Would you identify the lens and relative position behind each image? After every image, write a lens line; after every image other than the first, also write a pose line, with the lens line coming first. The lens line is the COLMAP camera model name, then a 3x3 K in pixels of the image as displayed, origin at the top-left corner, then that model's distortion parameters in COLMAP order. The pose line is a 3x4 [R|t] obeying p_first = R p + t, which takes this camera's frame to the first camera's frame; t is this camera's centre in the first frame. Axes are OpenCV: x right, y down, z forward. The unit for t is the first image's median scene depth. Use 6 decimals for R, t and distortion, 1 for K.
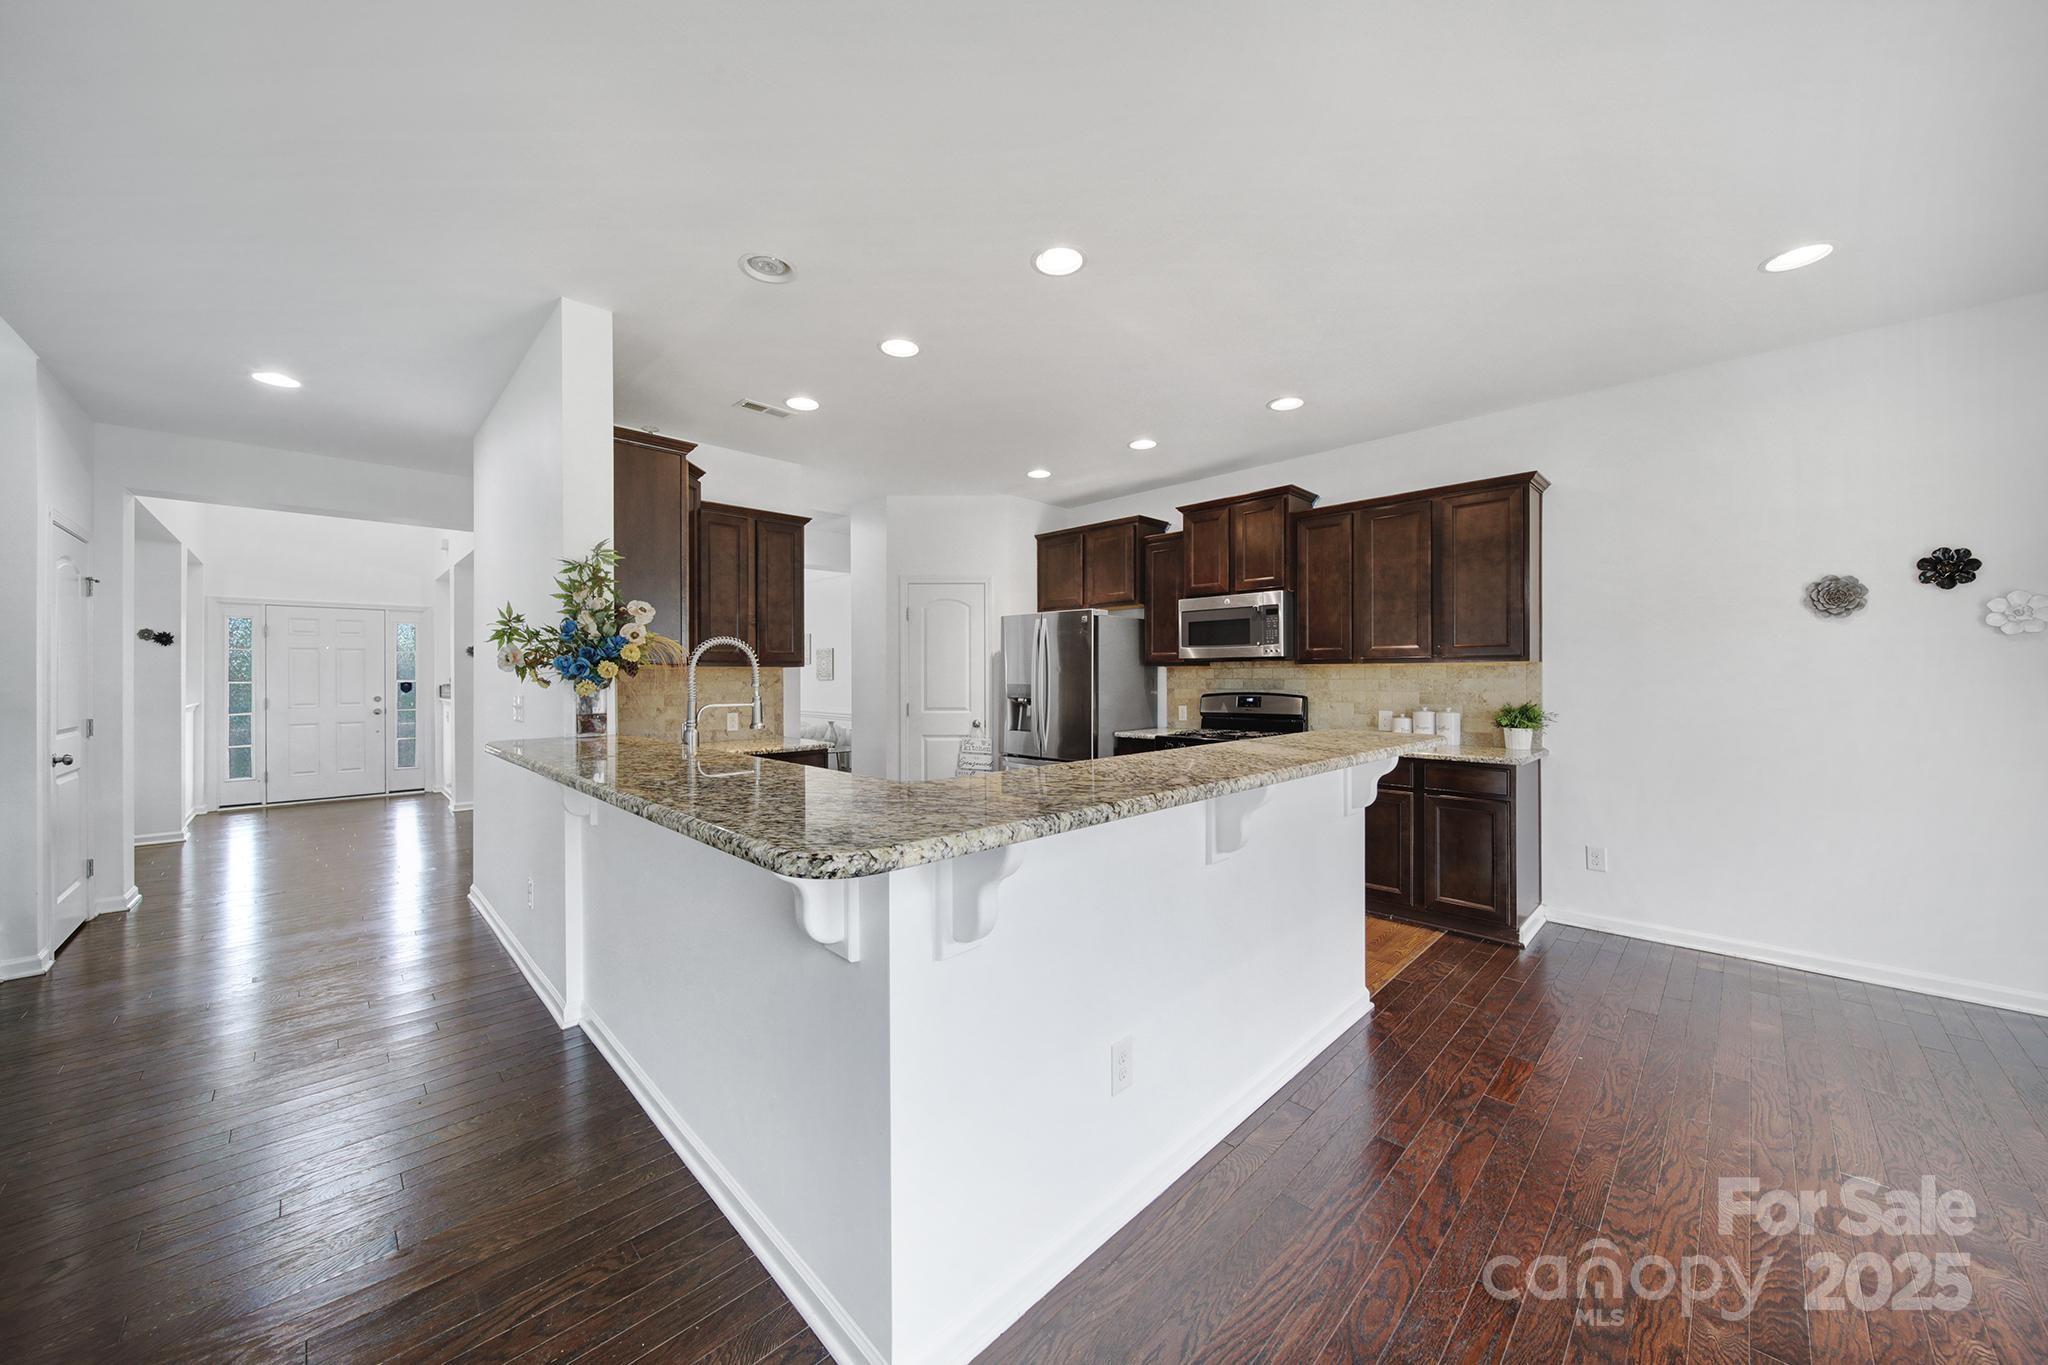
lens RADIAL K [[724.1, 0, 1028.0], [0, 724.1, 687.4], [0, 0, 1]] dist [0.001215, 0.000020]
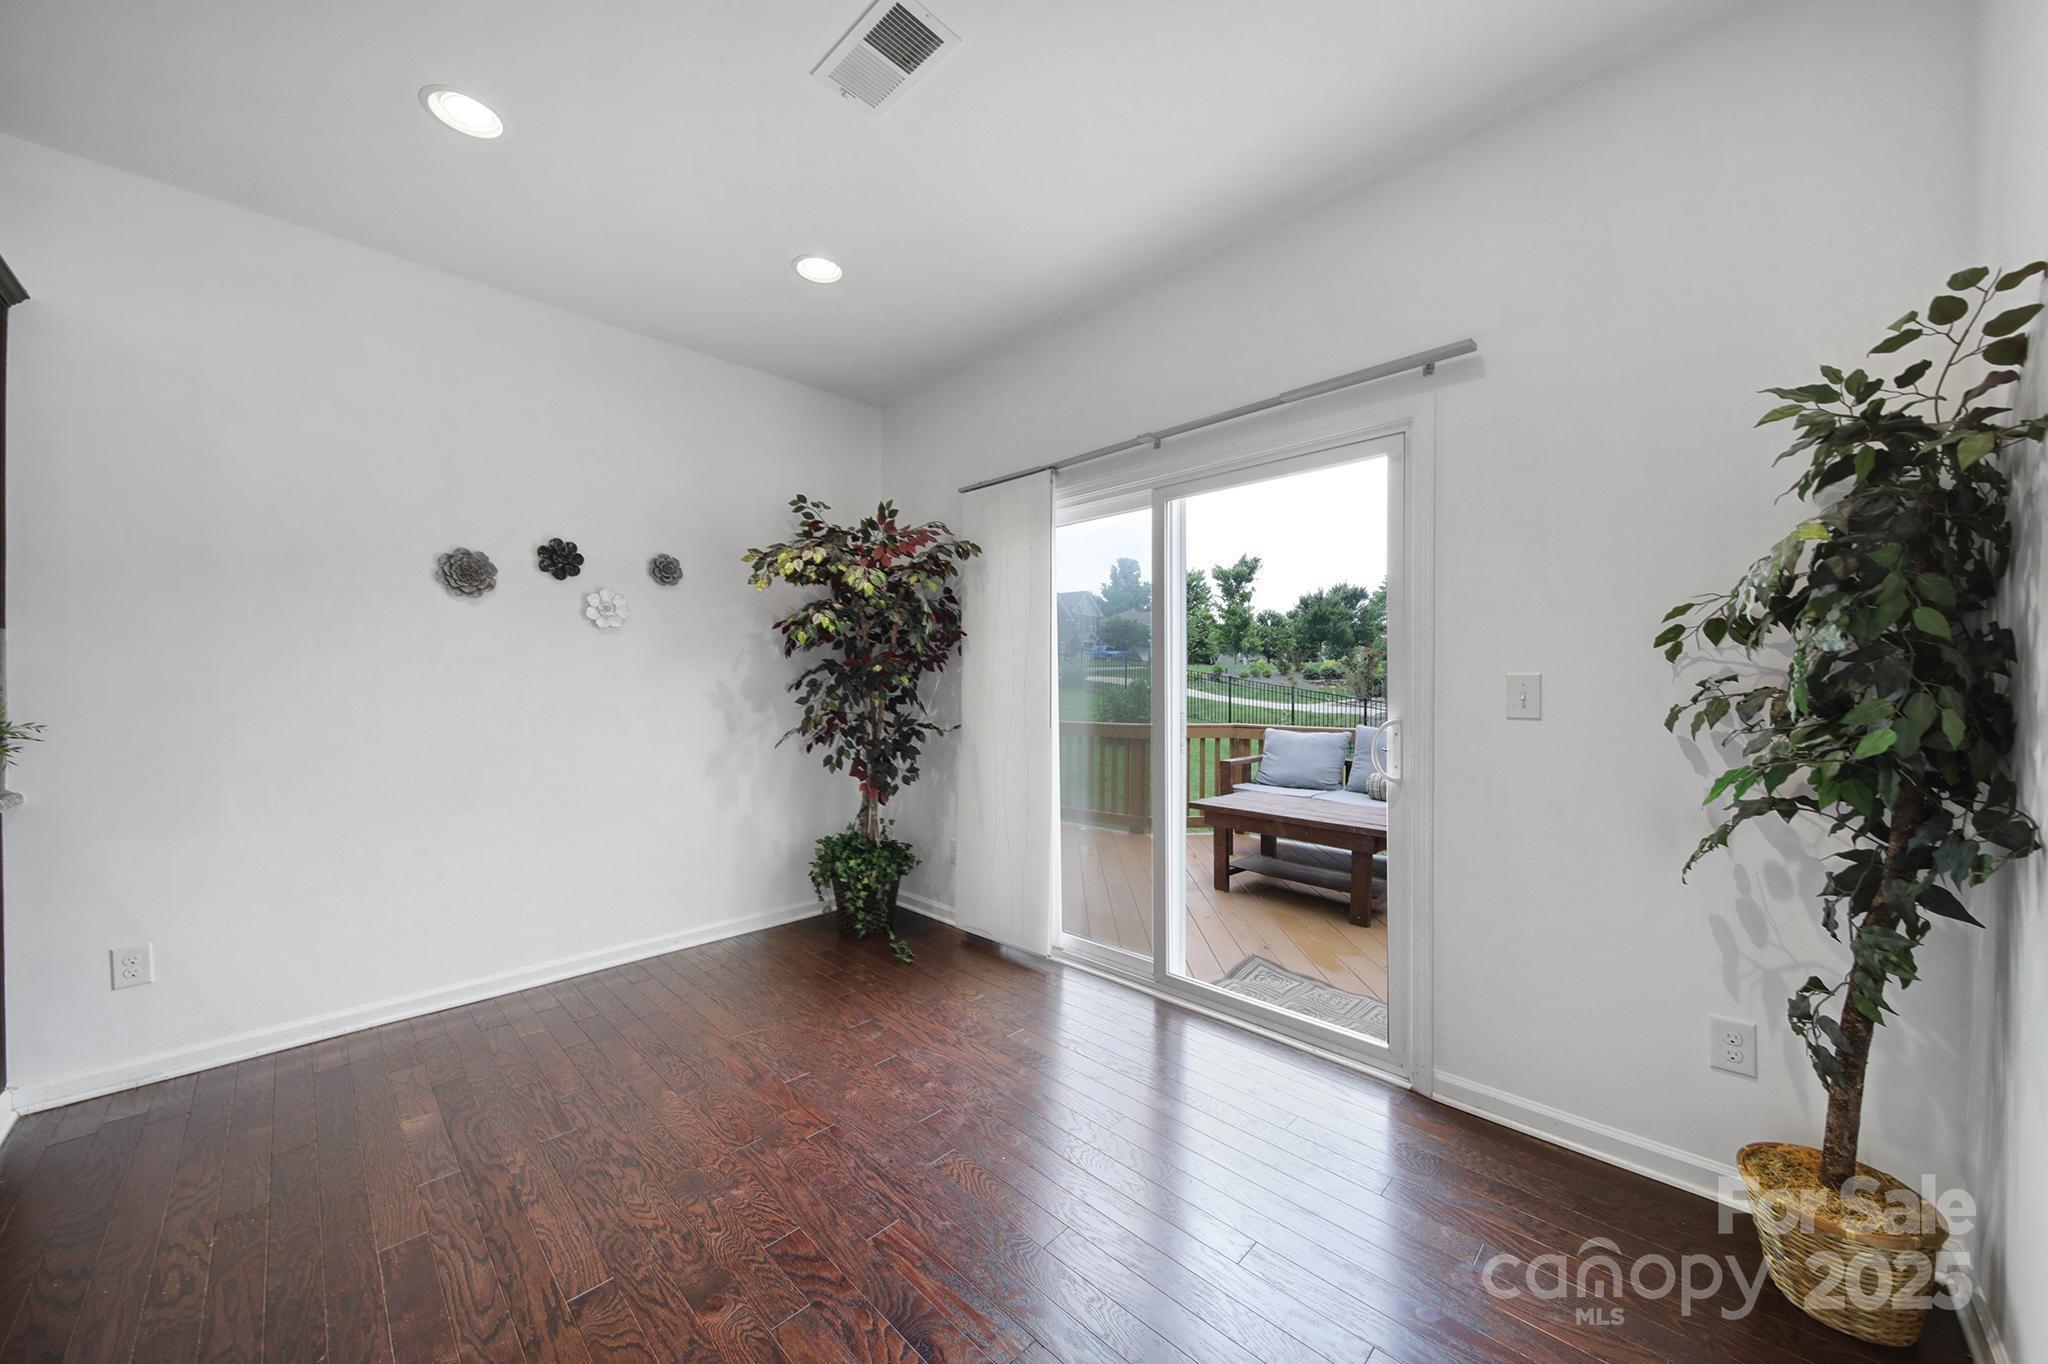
lens RADIAL K [[724.1, 0, 1020.3], [0, 724.1, 674.8], [0, 0, 1]] dist [0.001215, 0.000020]
pose [[-0.018022, 0.000647, 0.999837, 0.227448], [-0.004469, 0.999990, -0.000727, -0.003390], [-0.999828, -0.004481, -0.018019, 0.360476]]
